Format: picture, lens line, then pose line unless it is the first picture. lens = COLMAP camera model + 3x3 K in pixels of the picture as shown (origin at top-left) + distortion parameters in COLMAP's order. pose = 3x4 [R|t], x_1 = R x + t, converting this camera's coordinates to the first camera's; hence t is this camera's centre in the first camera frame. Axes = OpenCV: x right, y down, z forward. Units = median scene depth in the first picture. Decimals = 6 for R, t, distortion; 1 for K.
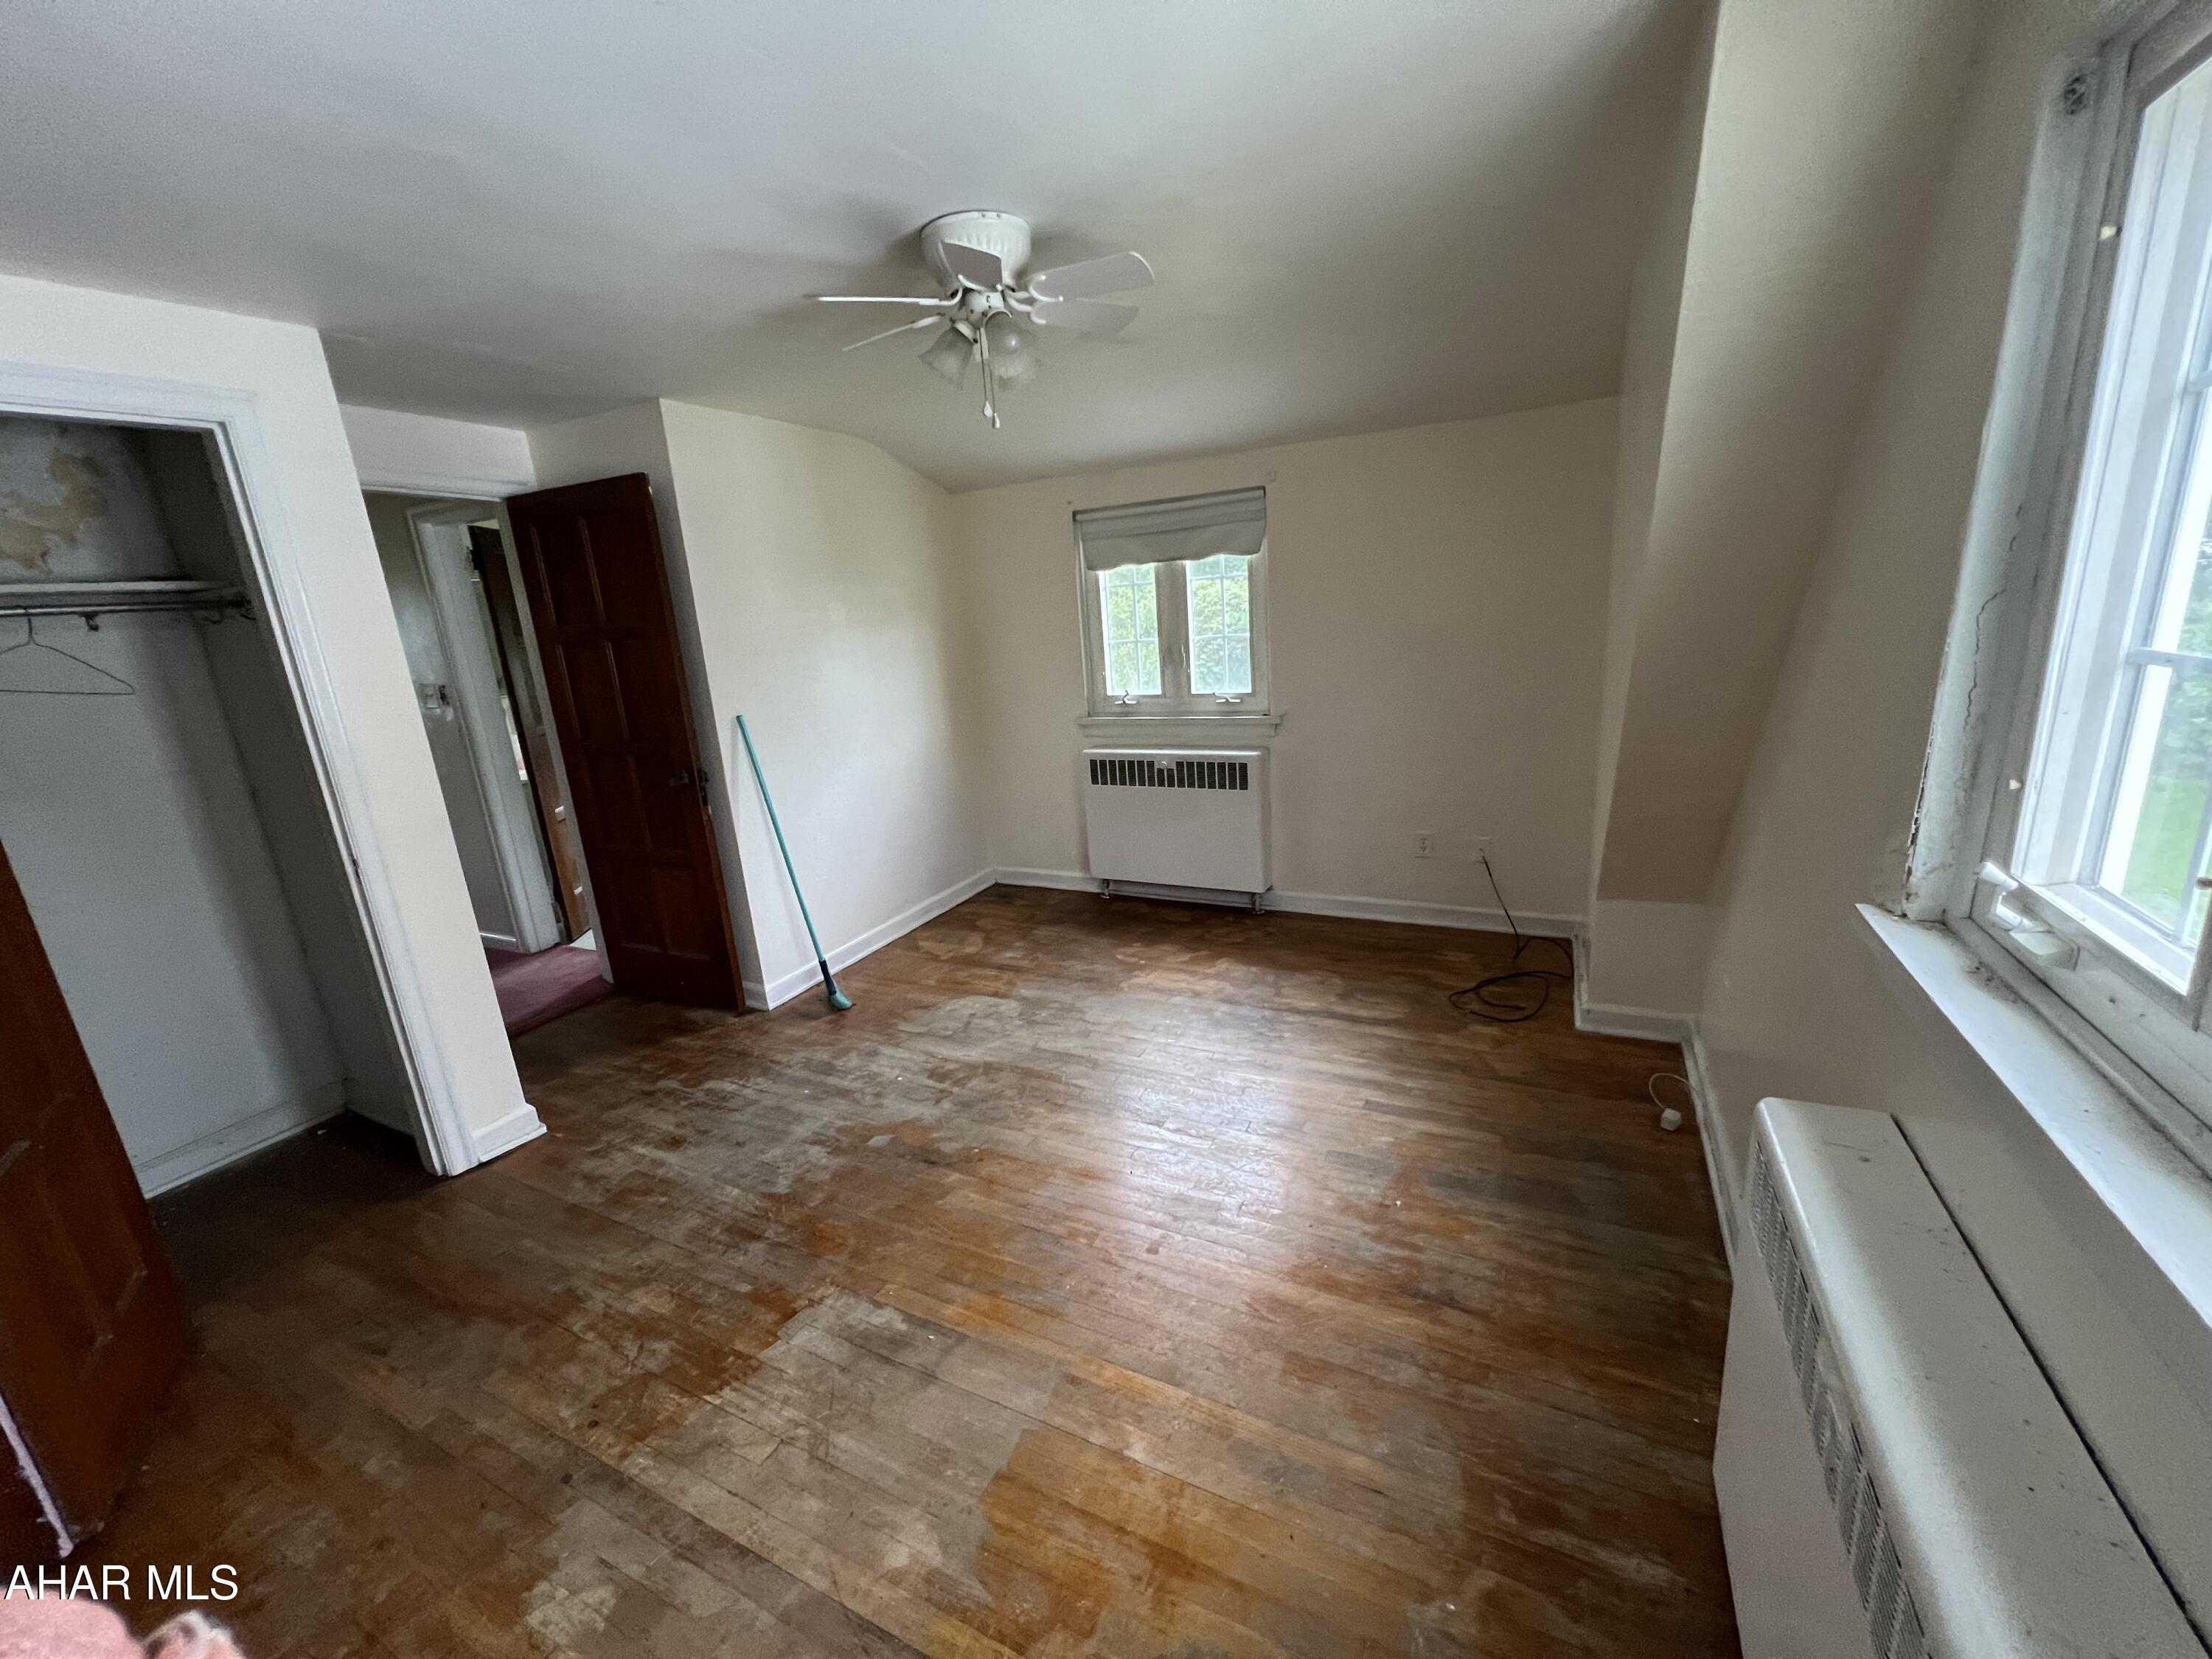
lens RADIAL K [[884.0, 0, 1103.6], [0, 884.0, 824.7], [0, 0, 1]] dist [-0.003824, 0.000677]
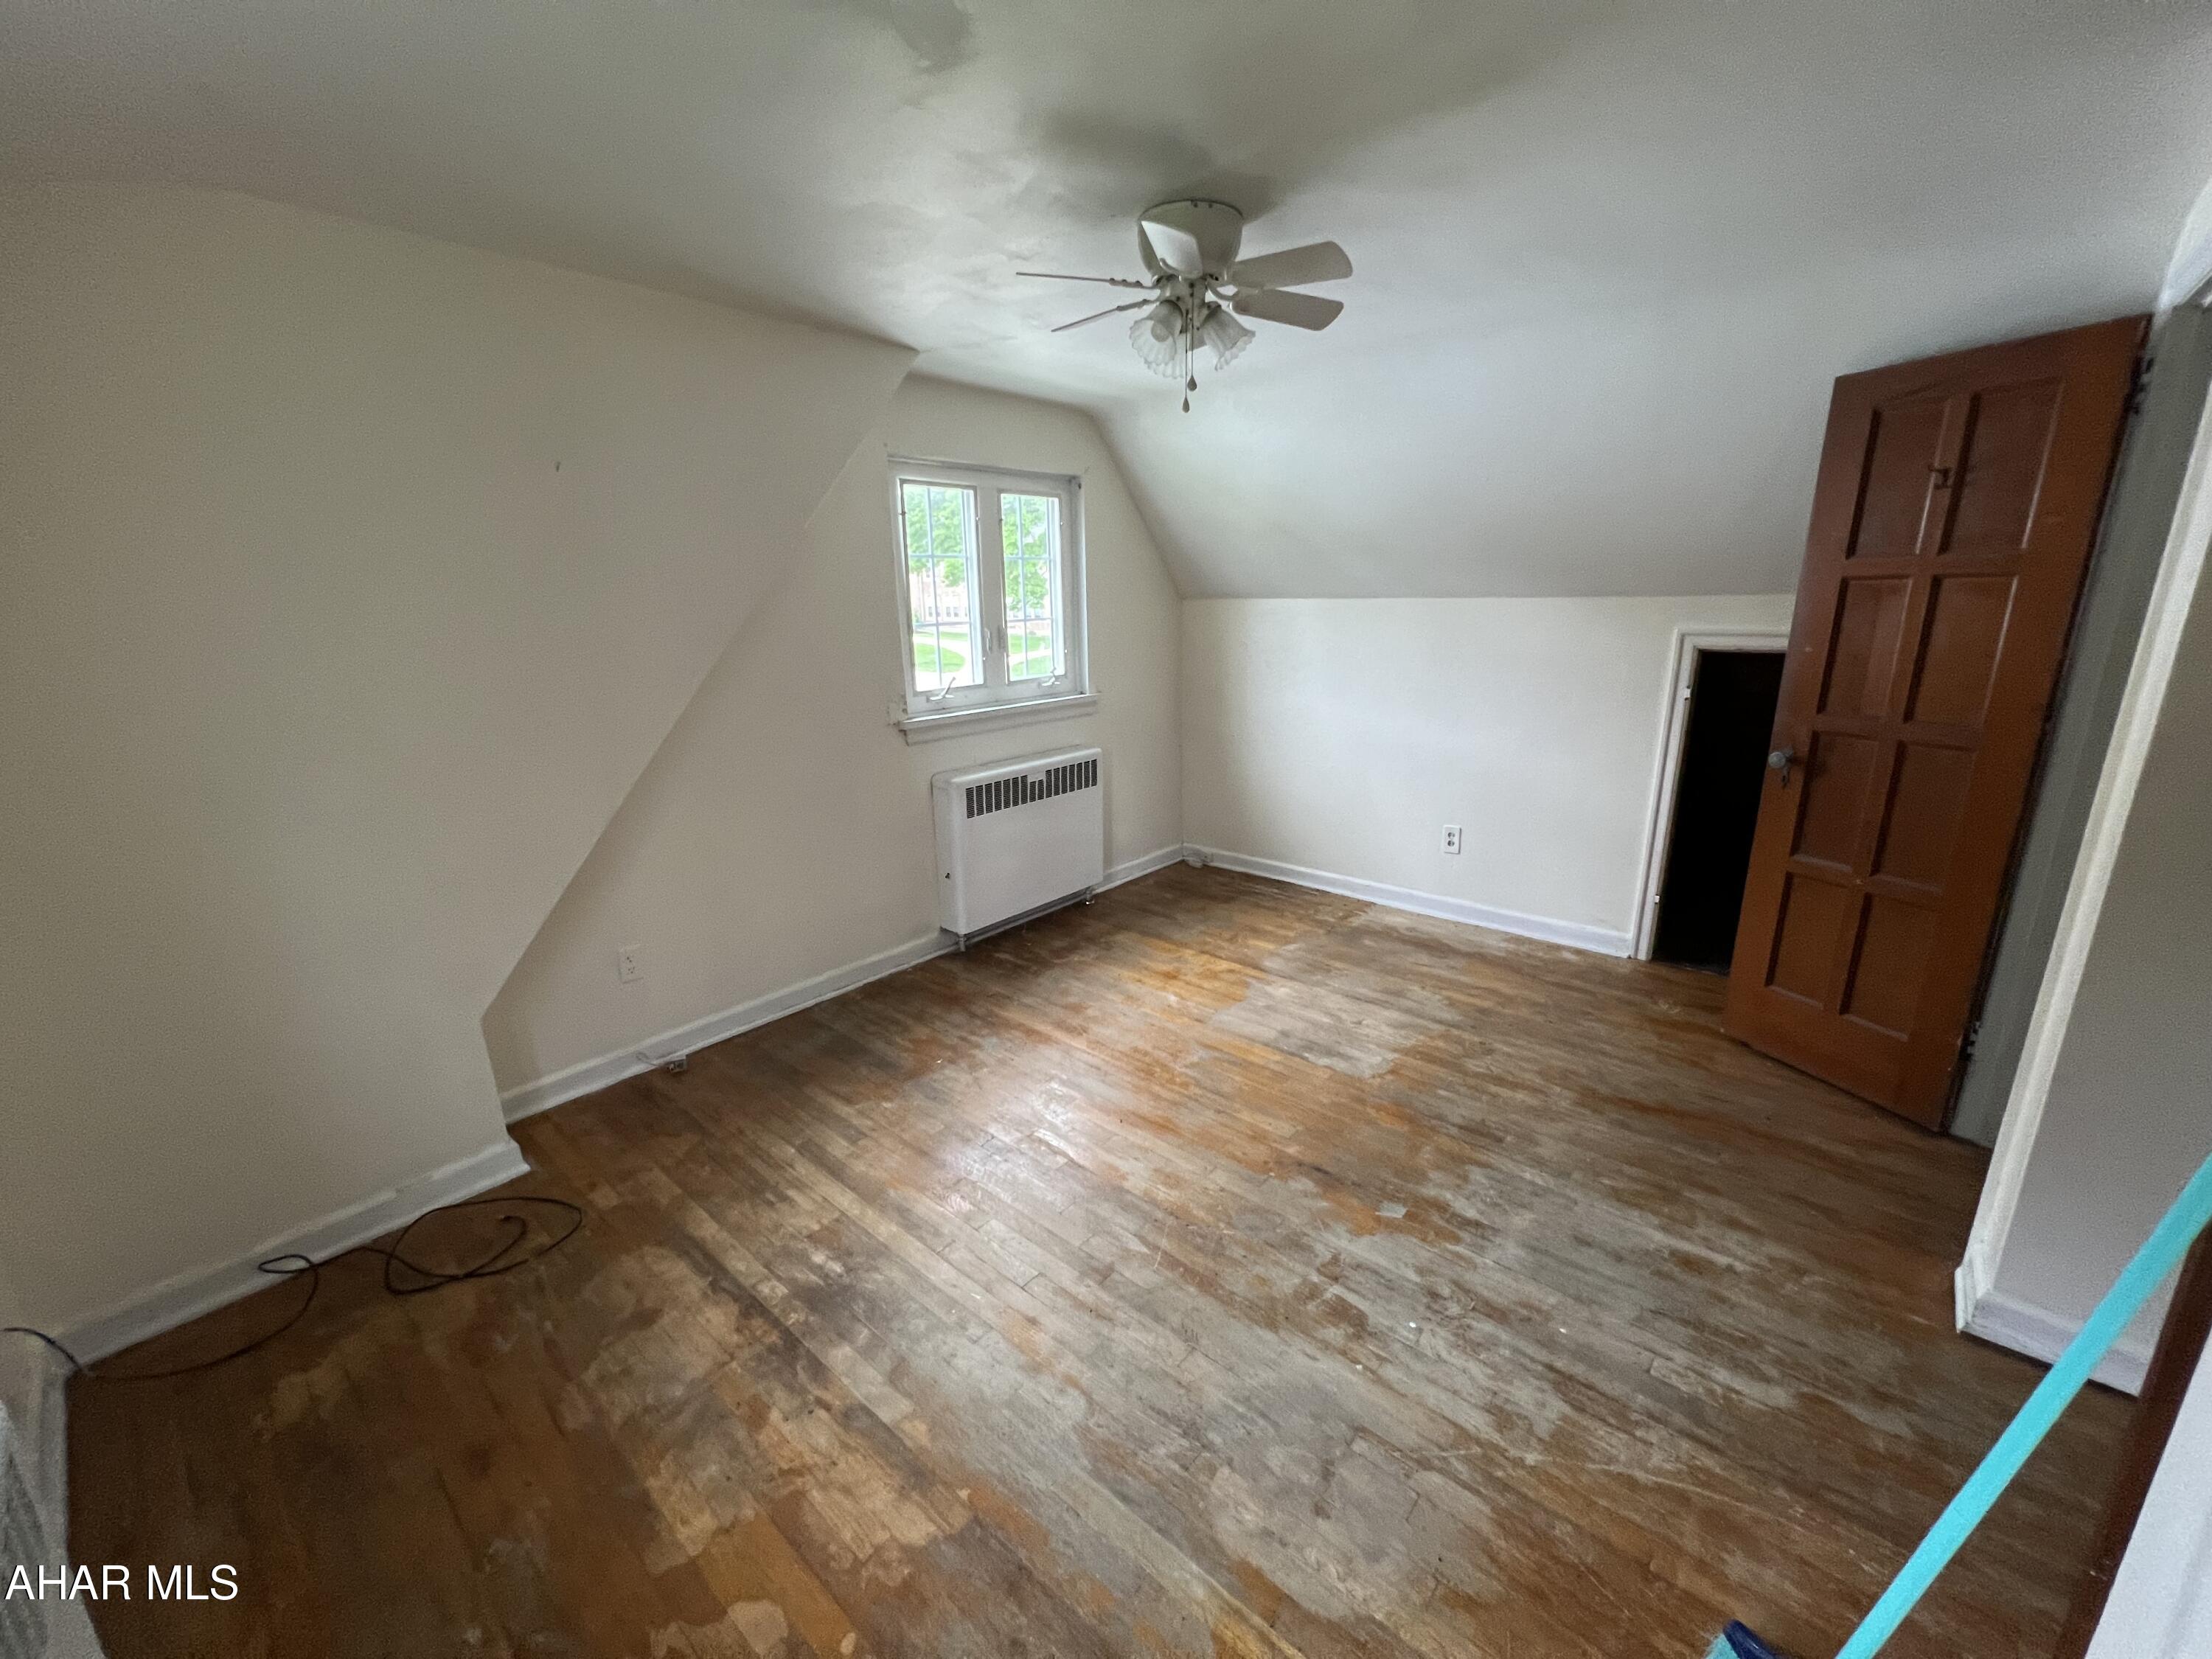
lens RADIAL K [[884.0, 0, 1103.6], [0, 884.0, 824.7], [0, 0, 1]] dist [-0.003824, 0.000677]
pose [[-0.966037, 0.020730, 0.257573, -0.216566], [0.142622, 0.873975, 0.464572, -0.396946], [-0.215482, 0.485529, -0.847248, 1.624033]]
